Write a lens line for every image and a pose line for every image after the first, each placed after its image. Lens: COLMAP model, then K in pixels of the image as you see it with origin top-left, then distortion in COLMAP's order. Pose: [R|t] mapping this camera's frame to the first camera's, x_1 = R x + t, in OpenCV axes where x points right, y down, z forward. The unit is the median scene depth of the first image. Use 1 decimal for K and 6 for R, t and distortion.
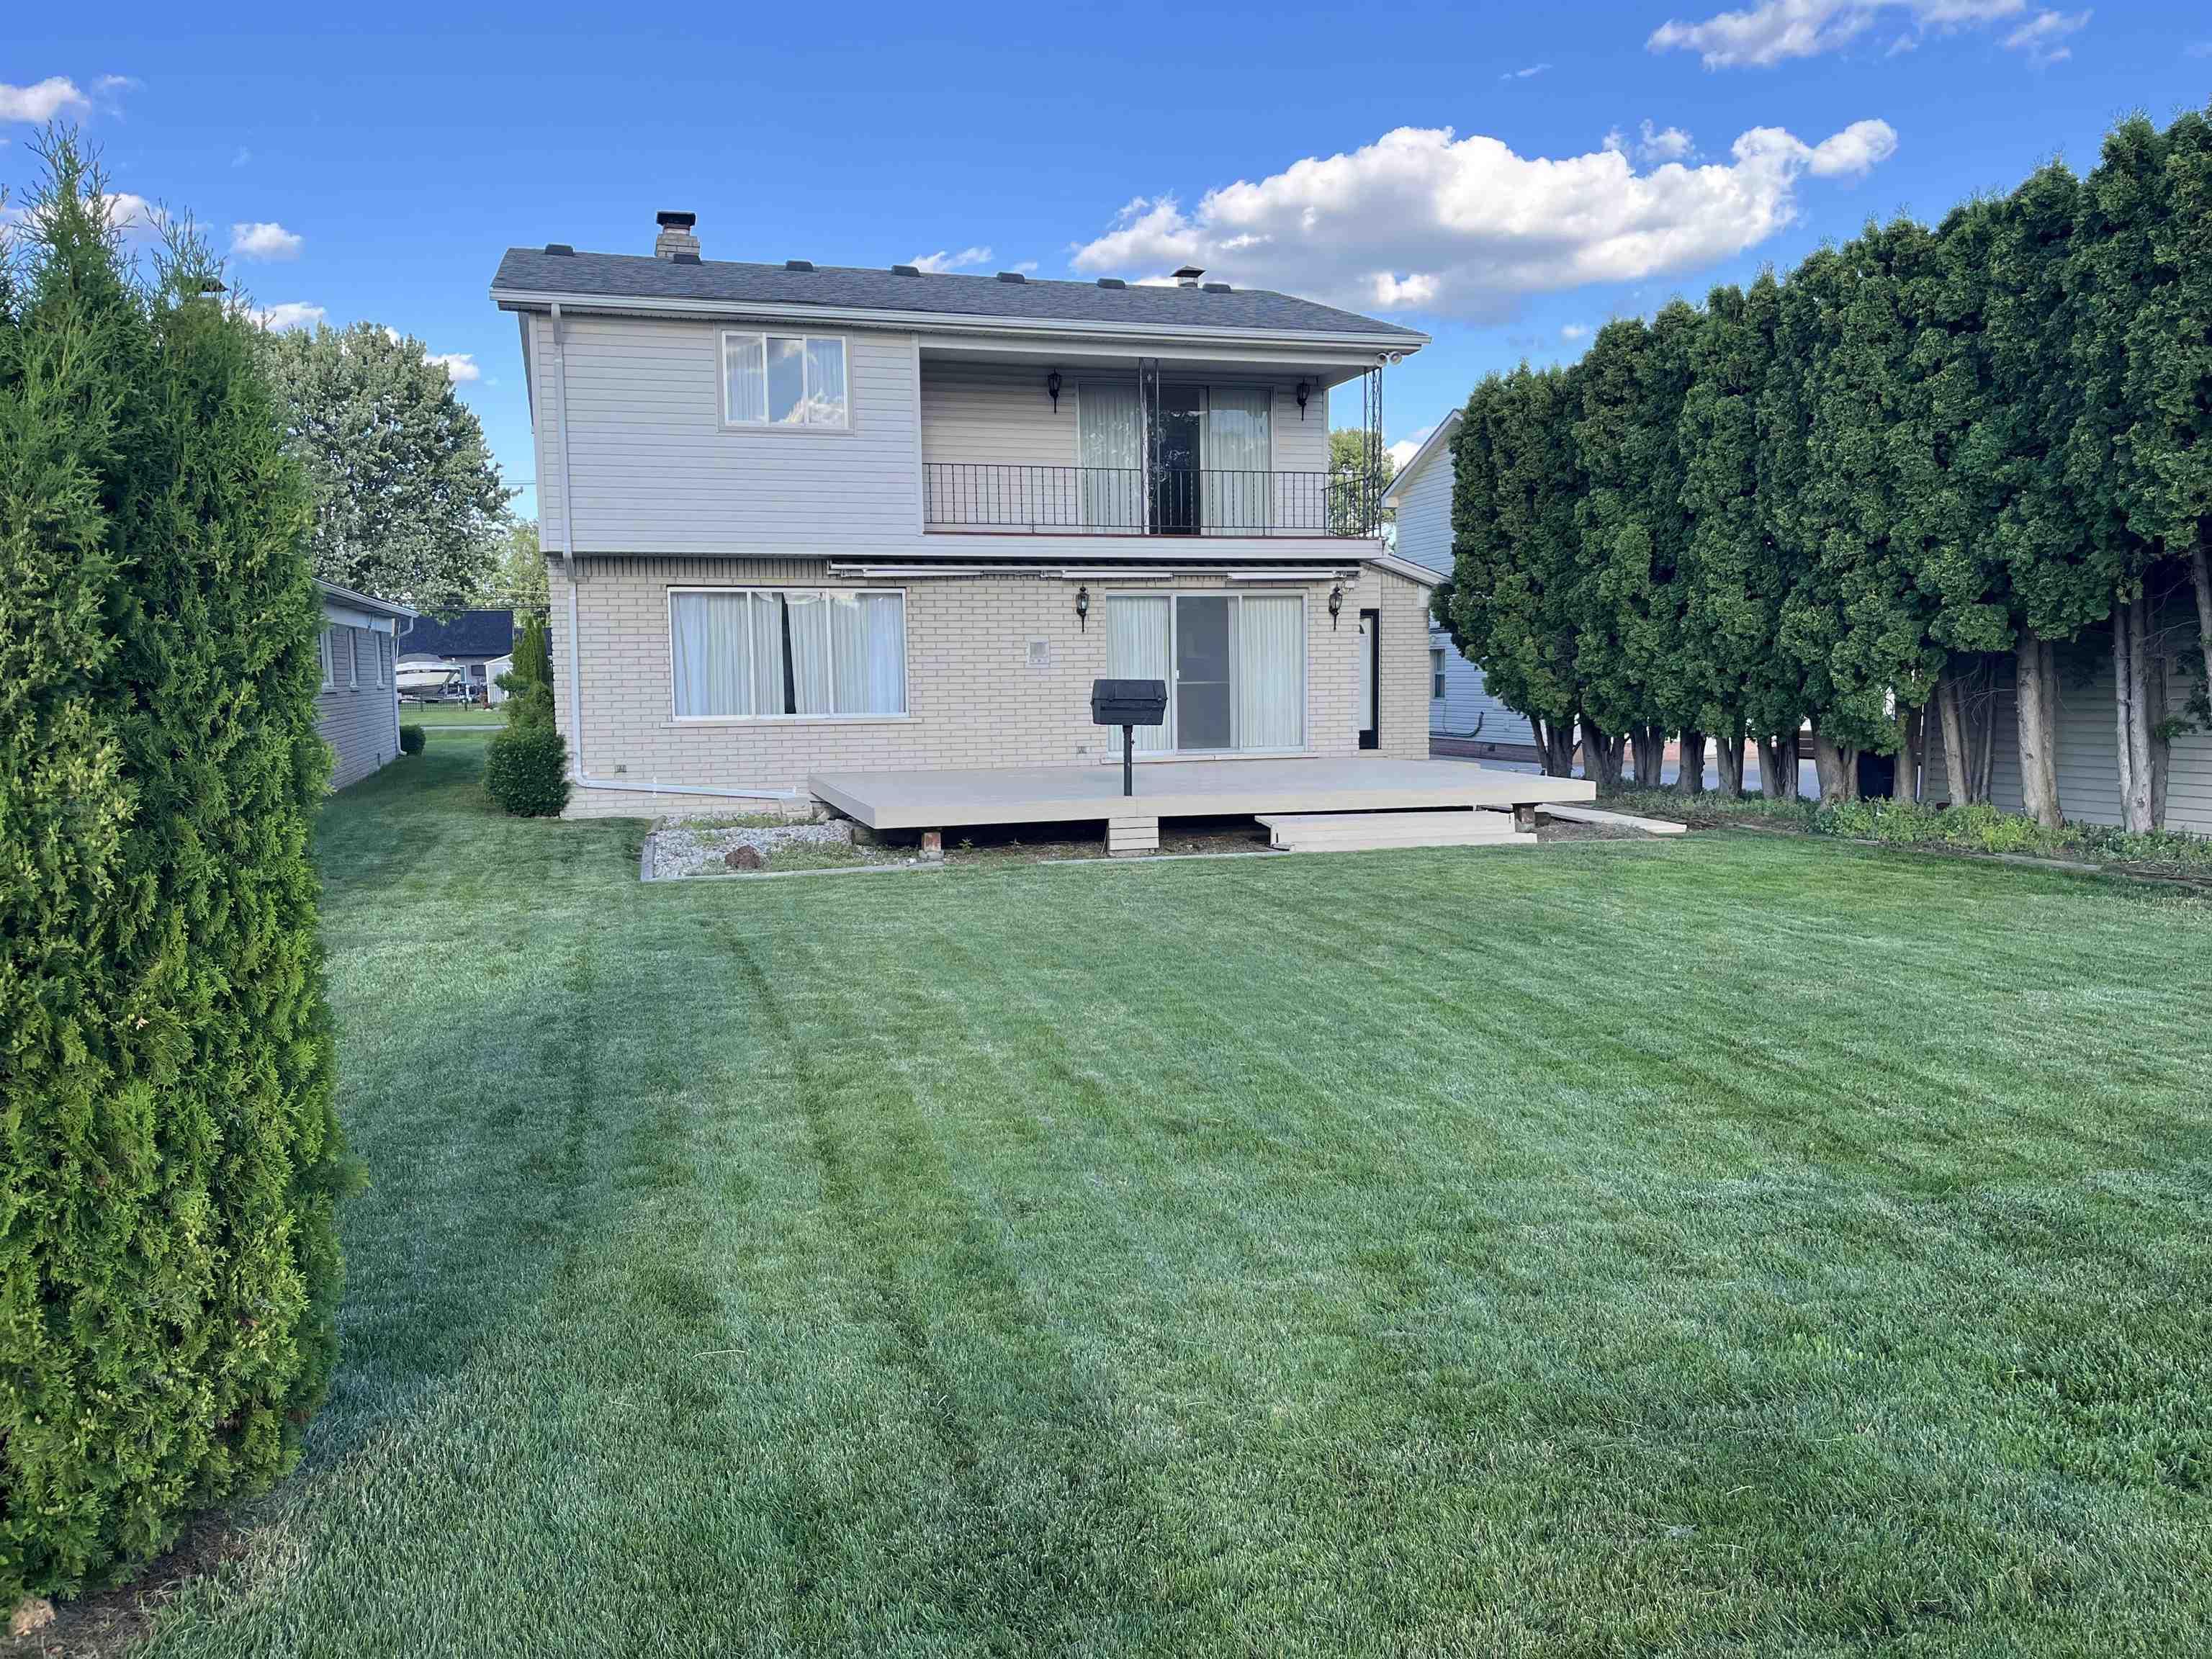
lens RADIAL K [[1686.5, 0, 1106.5], [0, 1686.5, 822.6], [0, 0, 1]] dist [-0.026793, -0.019317]
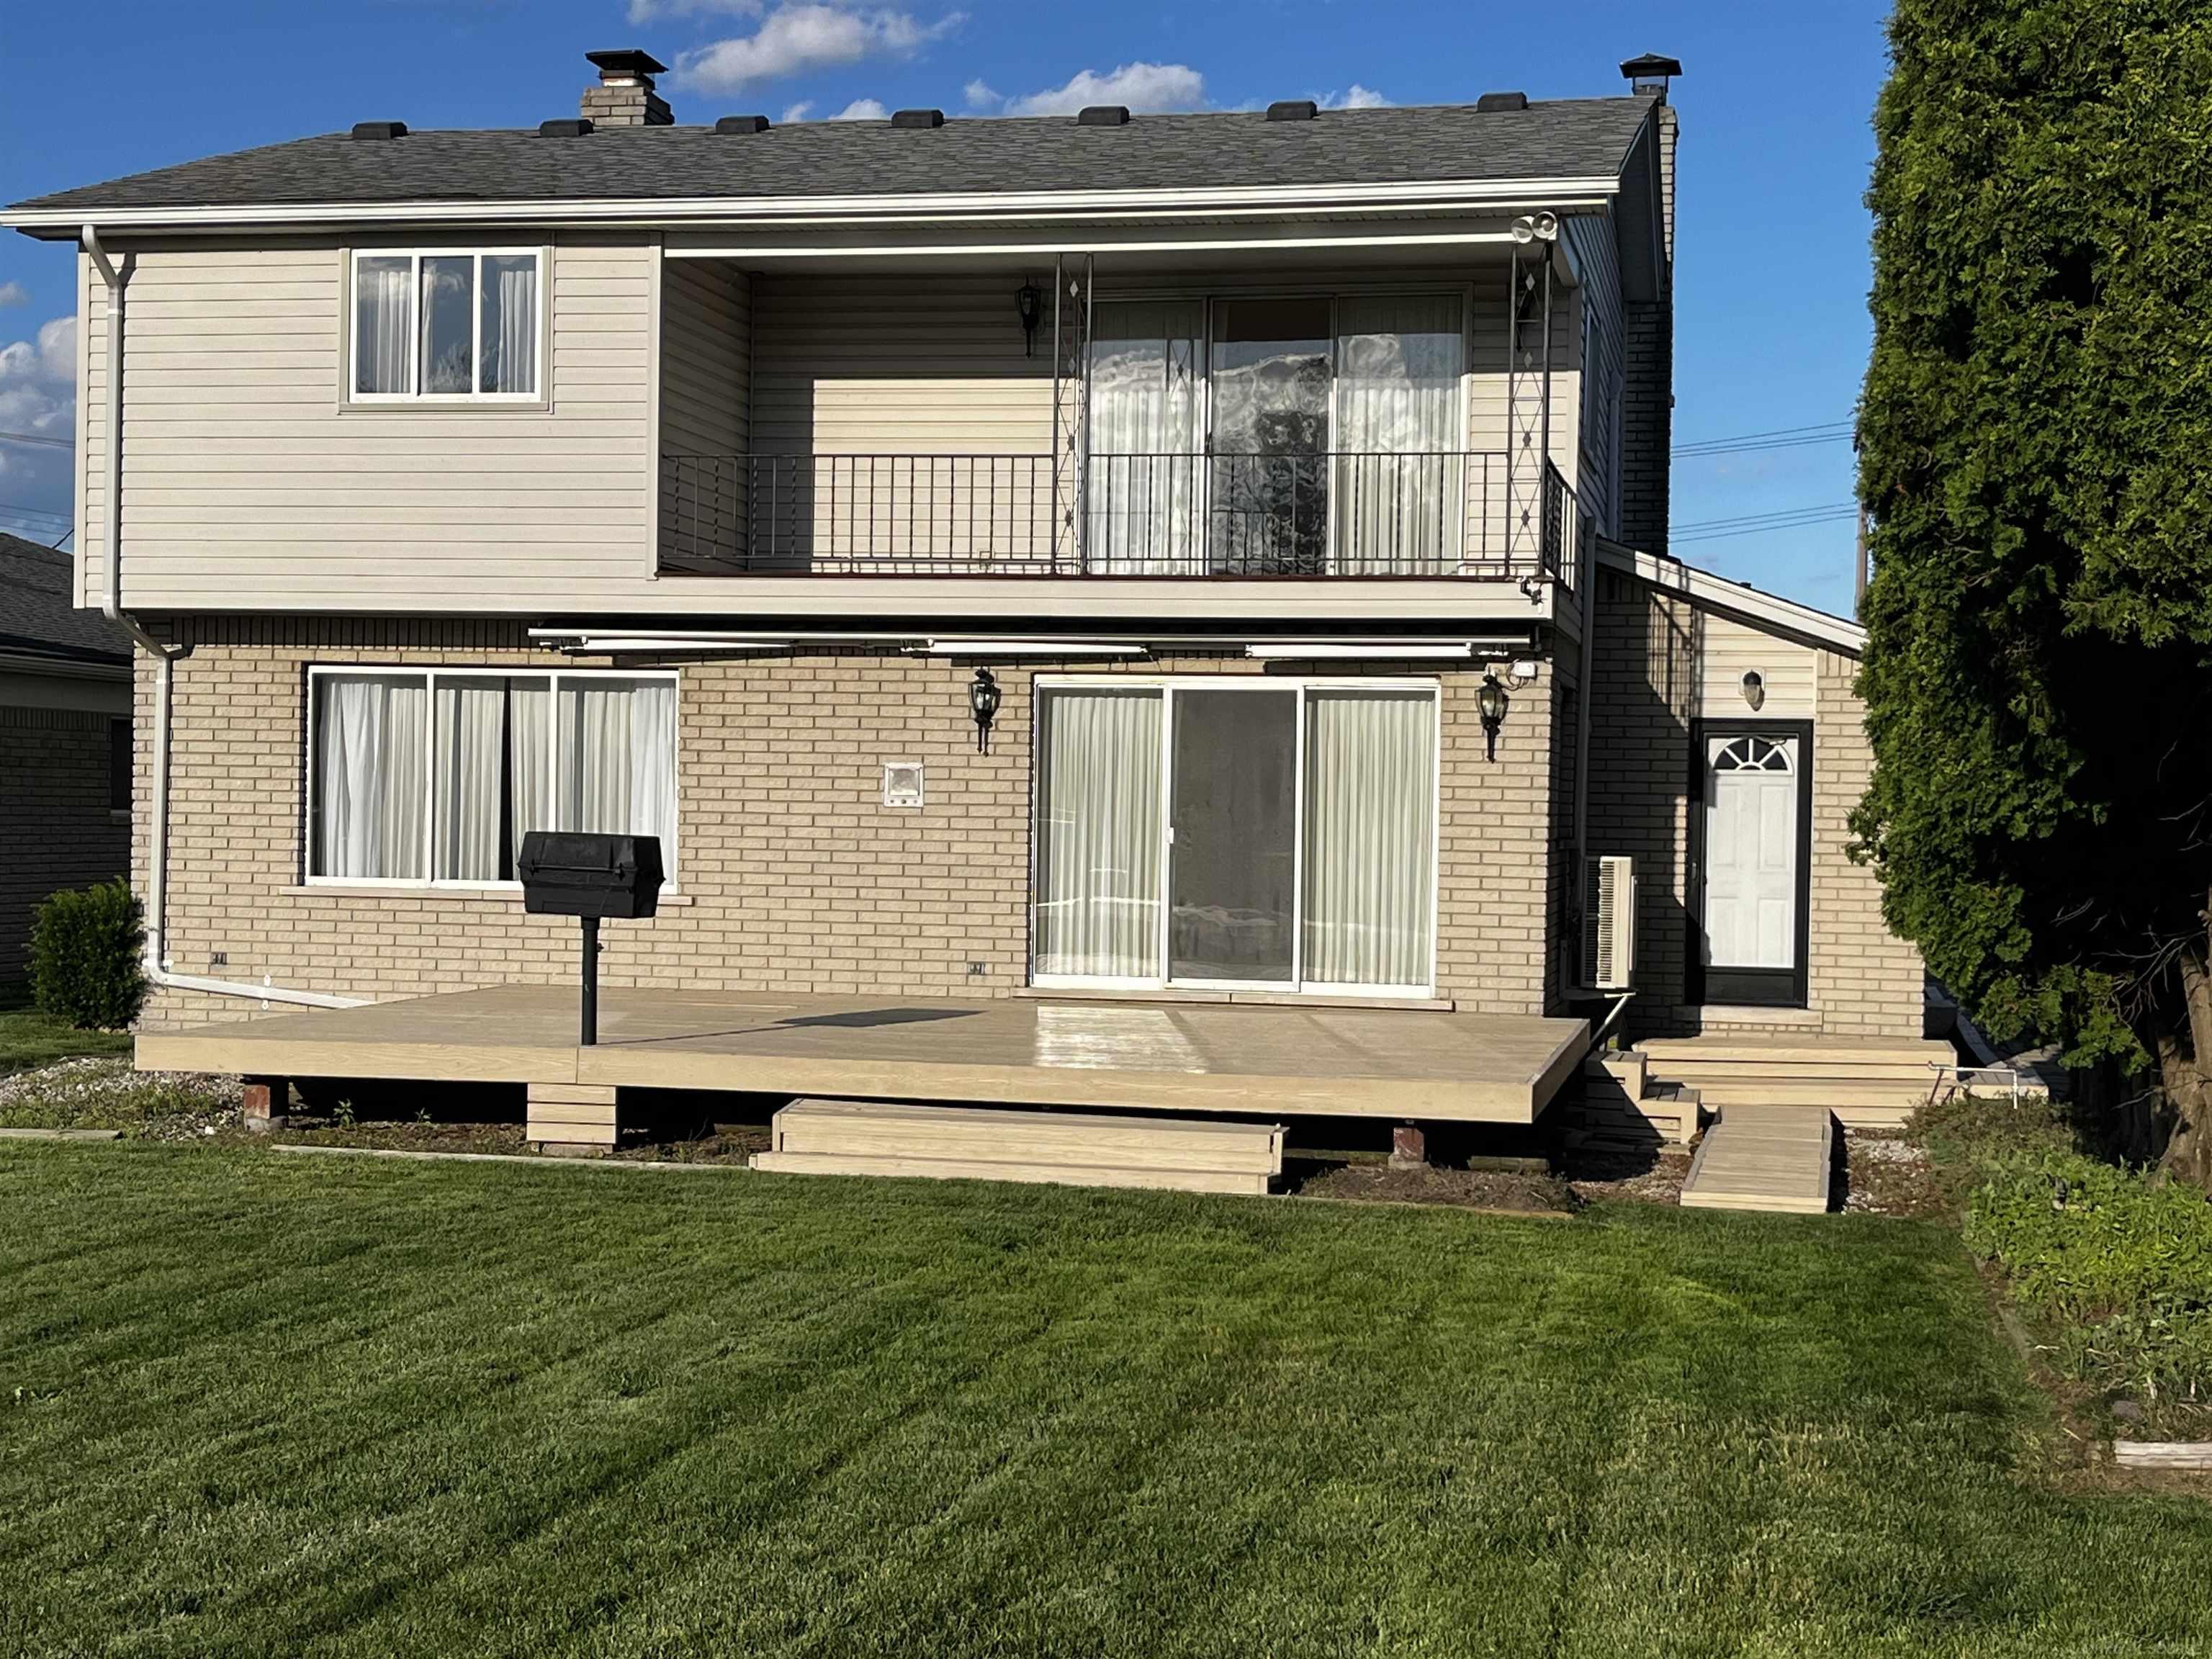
lens RADIAL K [[3102.5, 0, 1106.4], [0, 3102.5, 831.0], [0, 0, 1]] dist [0.030599, 0.000000]
pose [[0.867699, 0.030445, -0.496157, 0.552406], [-0.074248, 0.994863, -0.068803, -0.023650], [0.491514, 0.096539, 0.865502, 0.166473]]
